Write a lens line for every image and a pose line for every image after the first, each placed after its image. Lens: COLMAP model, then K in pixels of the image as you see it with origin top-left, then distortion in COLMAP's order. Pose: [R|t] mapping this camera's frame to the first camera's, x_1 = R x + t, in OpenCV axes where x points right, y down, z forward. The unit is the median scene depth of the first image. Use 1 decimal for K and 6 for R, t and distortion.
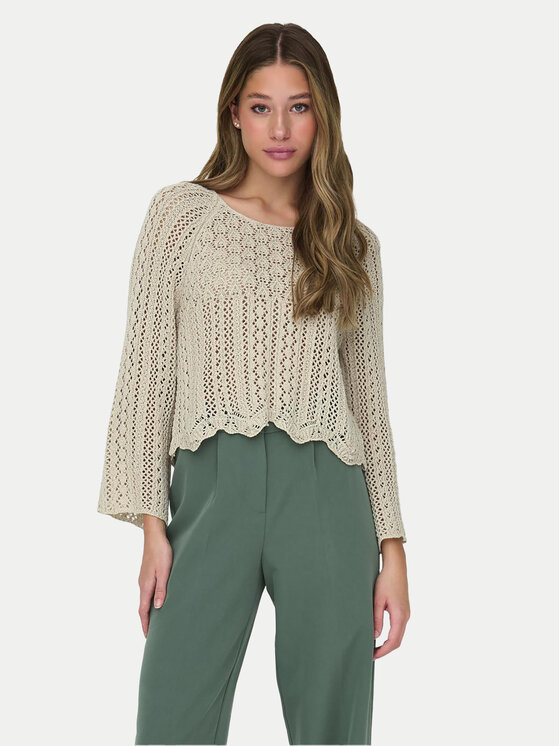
lens RADIAL K [[1523.5, 0, 280.0], [0, 1523.5, 373.0], [0, 0, 1]] dist [-0.011698, 0.035656]
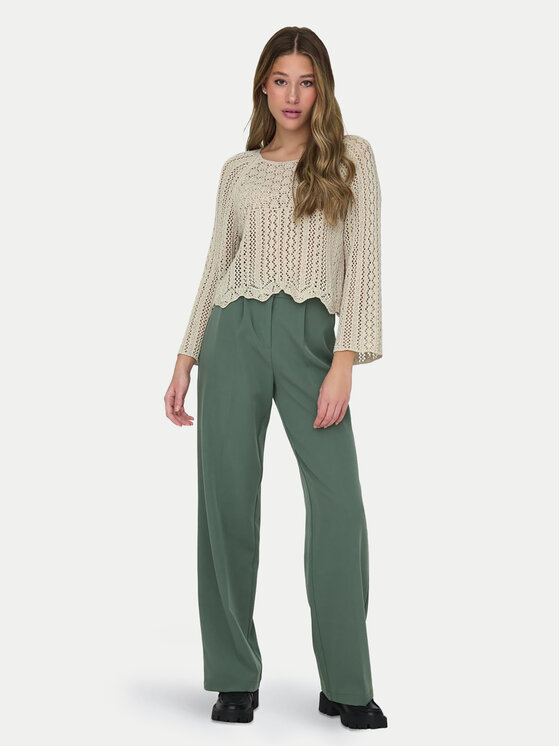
lens RADIAL K [[1522.9, 0, 224.3], [0, 1522.9, 373.4], [0, 0, 1]] dist [3.270823, 0.034451]
pose [[0.999055, 0.029547, -0.031881, -0.007366], [-0.026551, 0.995532, 0.090613, -0.033012], [0.034416, -0.089681, 0.995376, -0.725316]]
